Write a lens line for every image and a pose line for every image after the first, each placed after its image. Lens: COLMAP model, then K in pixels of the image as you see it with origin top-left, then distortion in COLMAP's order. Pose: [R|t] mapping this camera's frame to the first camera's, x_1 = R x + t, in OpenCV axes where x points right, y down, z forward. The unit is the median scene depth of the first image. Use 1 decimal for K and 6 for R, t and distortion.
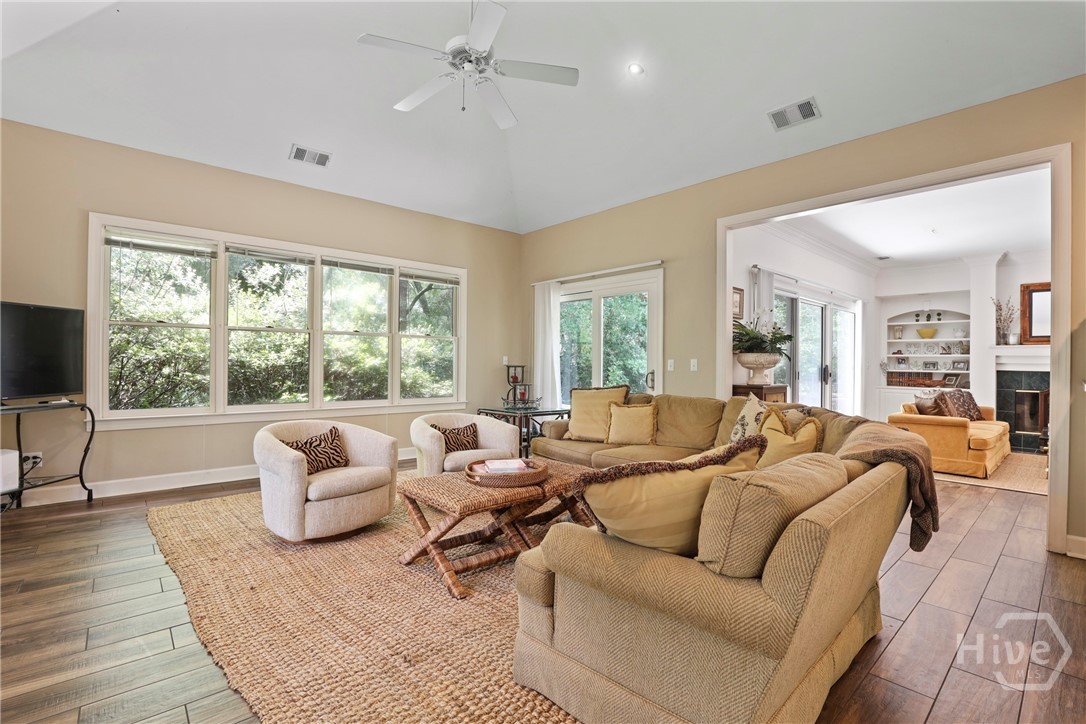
lens RADIAL K [[490.5, 0, 541.6], [0, 490.5, 360.1], [0, 0, 1]] dist [-0.005106, -0.000173]
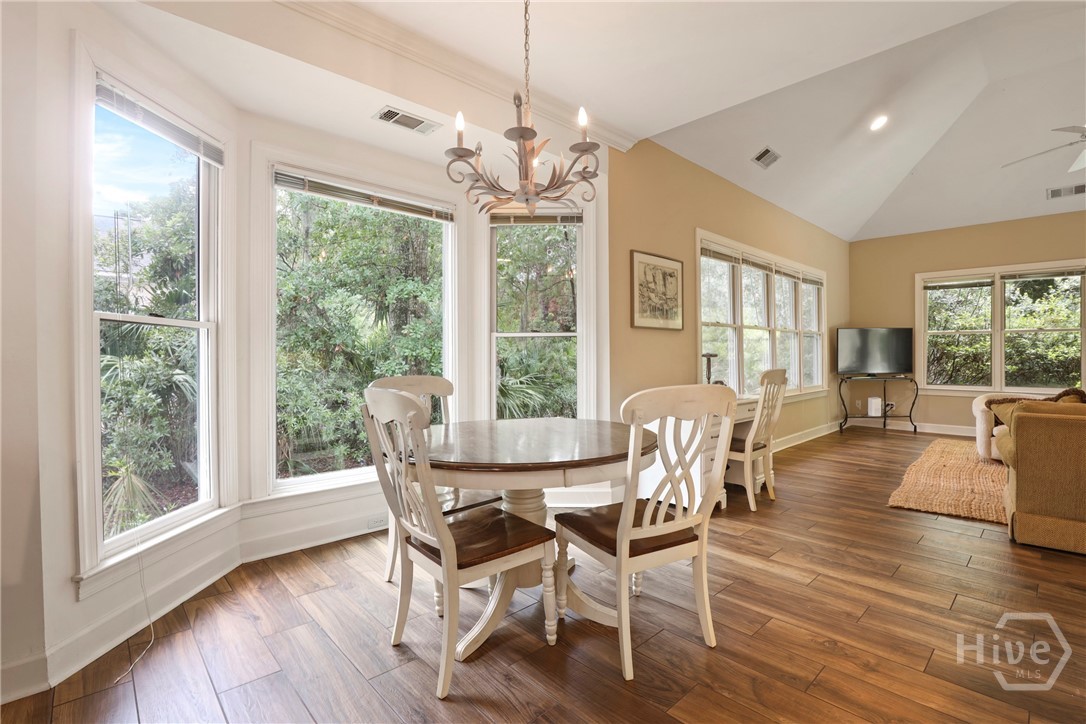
lens RADIAL K [[490.5, 0, 541.9], [0, 490.5, 359.6], [0, 0, 1]] dist [-0.005106, -0.000173]
pose [[0.020065, -0.002509, -0.999796, 0.868013], [0.000307, 0.999997, -0.002503, 0.021762], [0.999799, -0.000257, 0.020066, -0.430587]]
